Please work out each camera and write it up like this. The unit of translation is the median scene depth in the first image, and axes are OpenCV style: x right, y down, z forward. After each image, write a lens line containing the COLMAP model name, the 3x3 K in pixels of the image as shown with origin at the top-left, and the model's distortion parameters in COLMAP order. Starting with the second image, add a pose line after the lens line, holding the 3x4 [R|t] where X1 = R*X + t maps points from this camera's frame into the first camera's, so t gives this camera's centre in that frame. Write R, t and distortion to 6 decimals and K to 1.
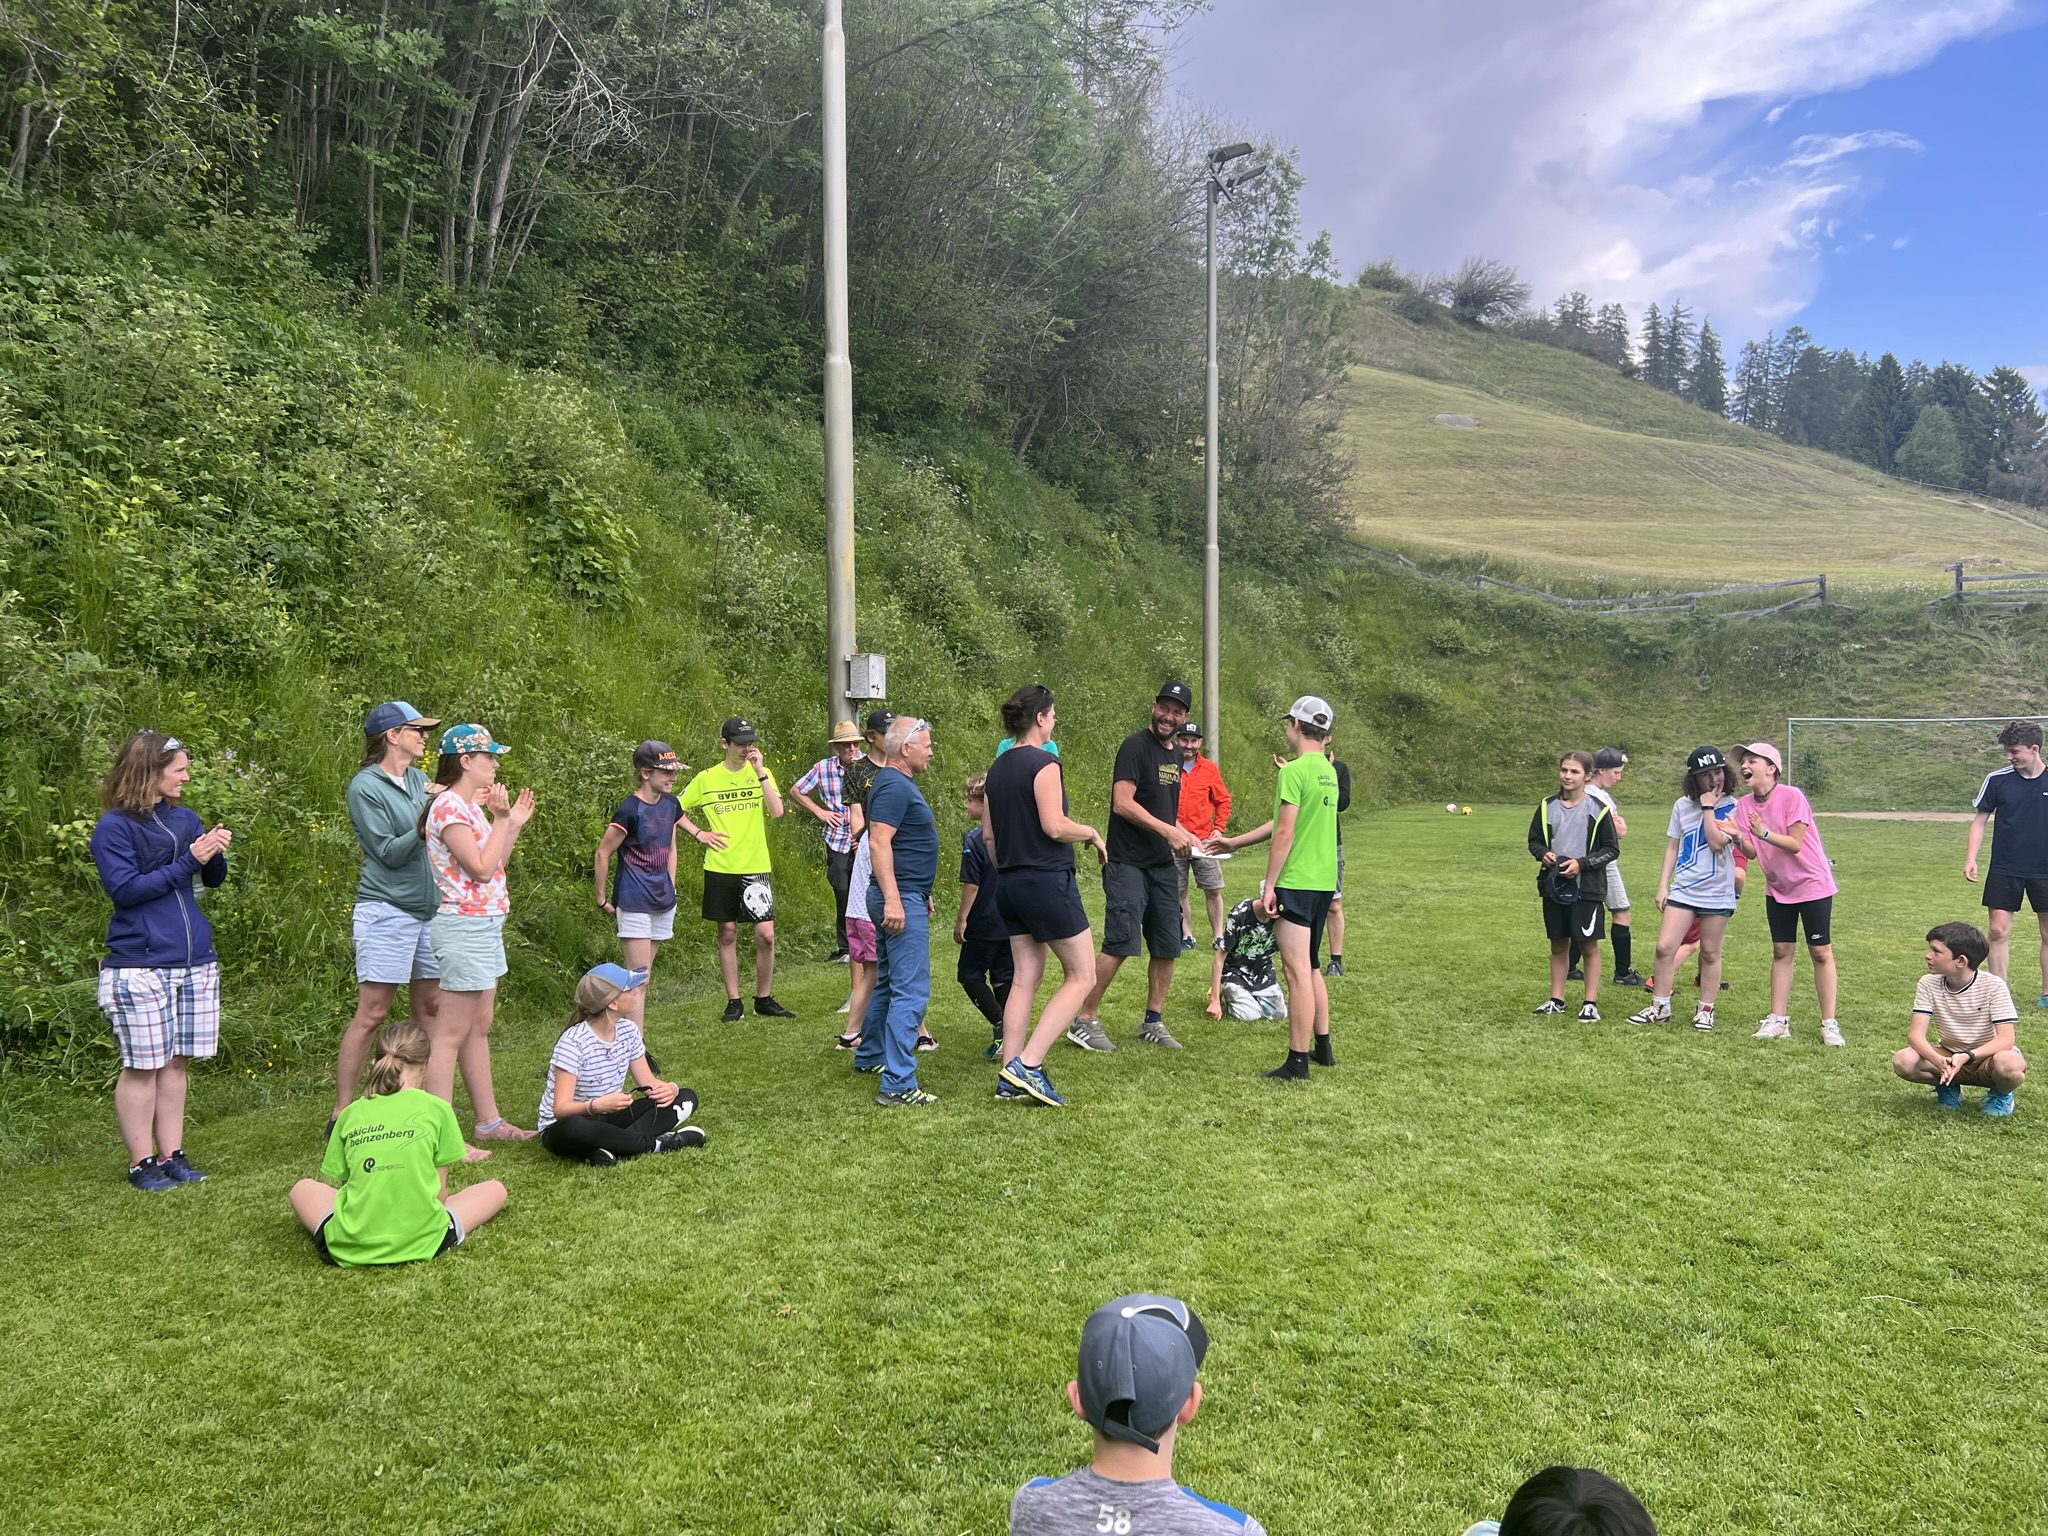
lens RADIAL K [[1534.9, 0, 1023.1], [0, 1534.9, 775.6], [0, 0, 1]] dist [0.061391, -0.066337]
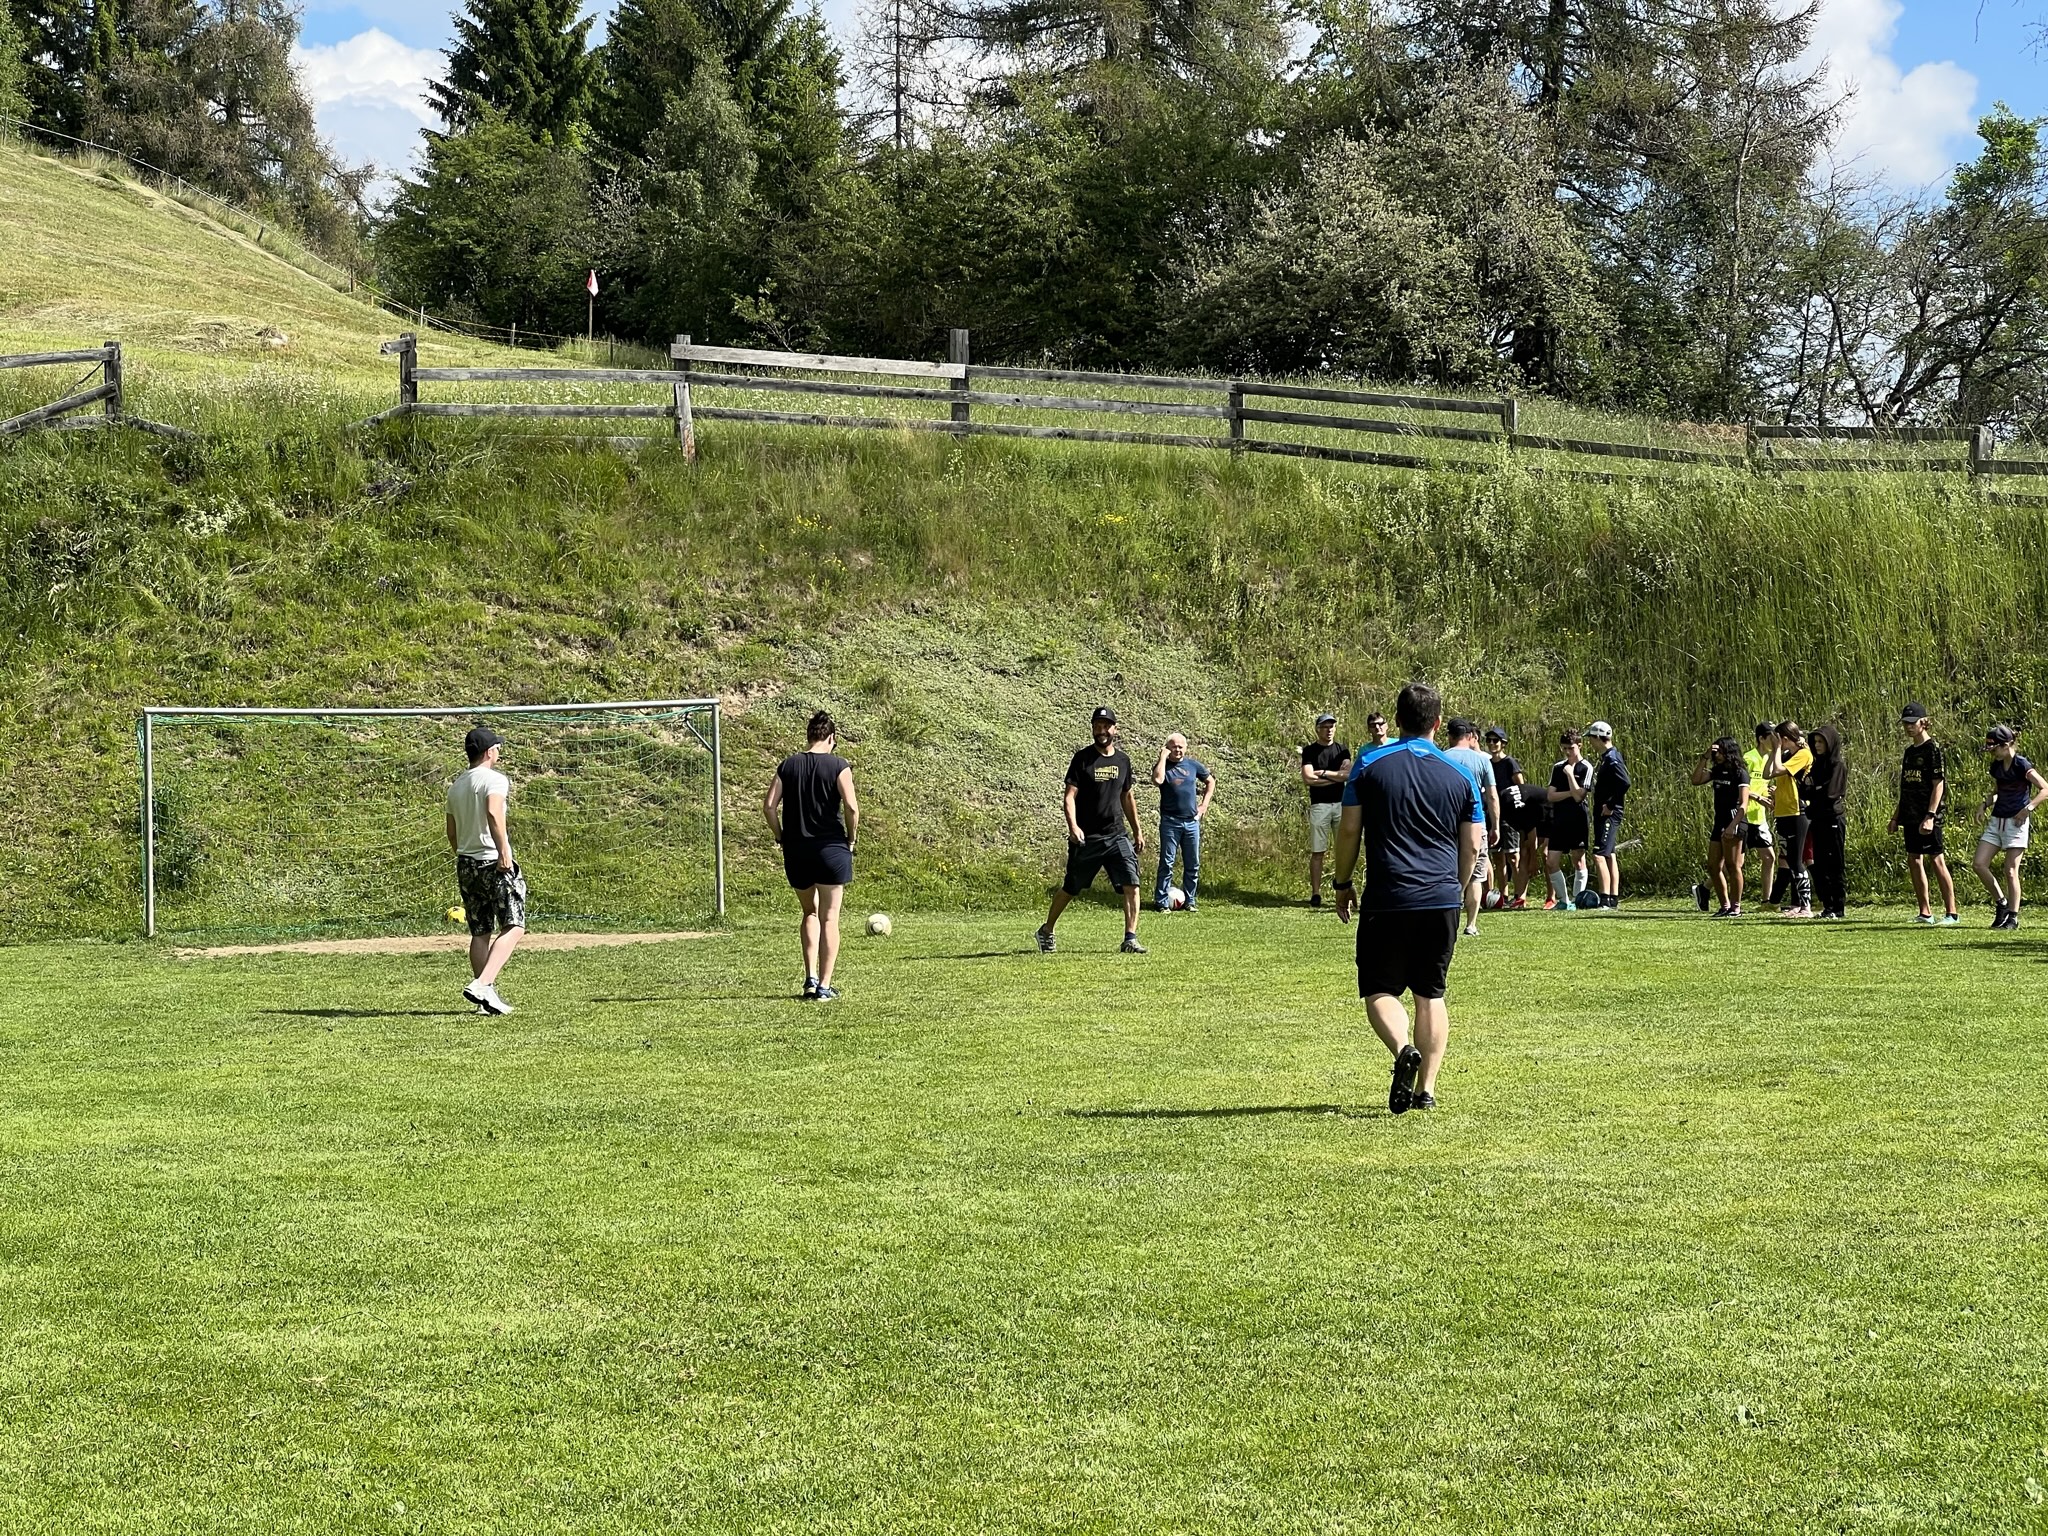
lens RADIAL K [[4581.9, 0, 952.6], [0, 4581.9, 680.7], [0, 0, 1]] dist [0.168308, 0.000000]
pose [[0.710041, 0.001282, 0.704159, -0.294077], [0.033096, 0.998832, -0.035191, 0.006067], [-0.703382, 0.048292, 0.709170, 0.064936]]
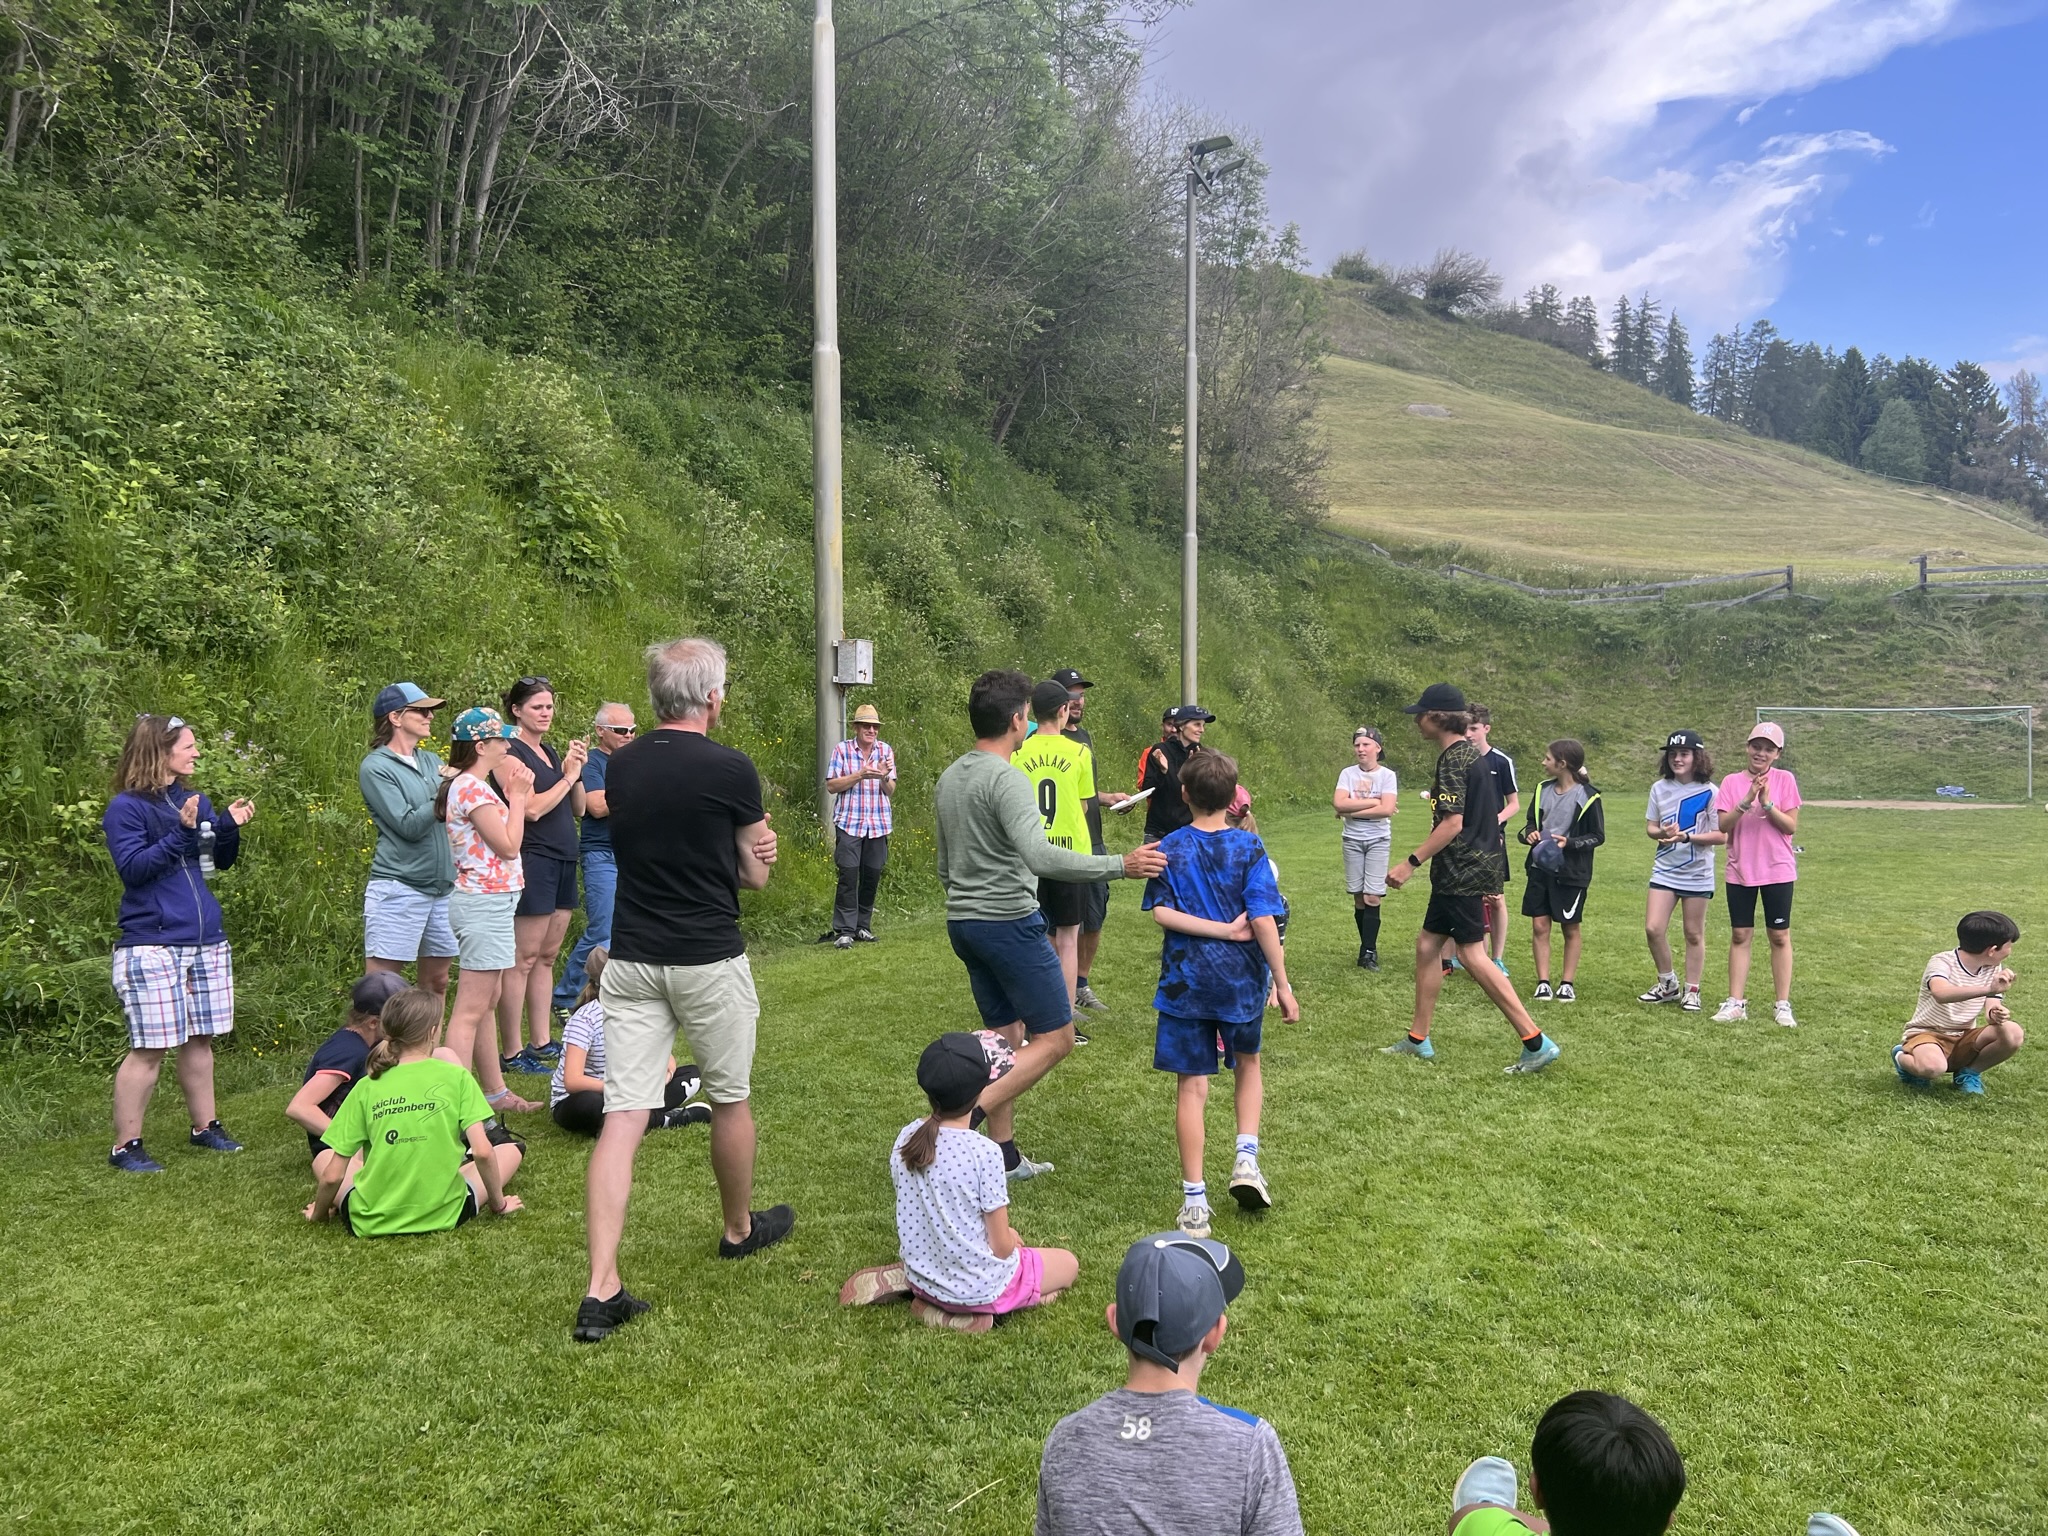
lens RADIAL K [[1534.9, 0, 1019.0], [0, 1534.9, 753.5], [0, 0, 1]] dist [0.061391, -0.066337]
pose [[0.999873, 0.003665, 0.015538, -0.005987], [-0.003580, 0.999979, -0.005451, 0.000485], [-0.015558, 0.005394, 0.999864, -0.007044]]
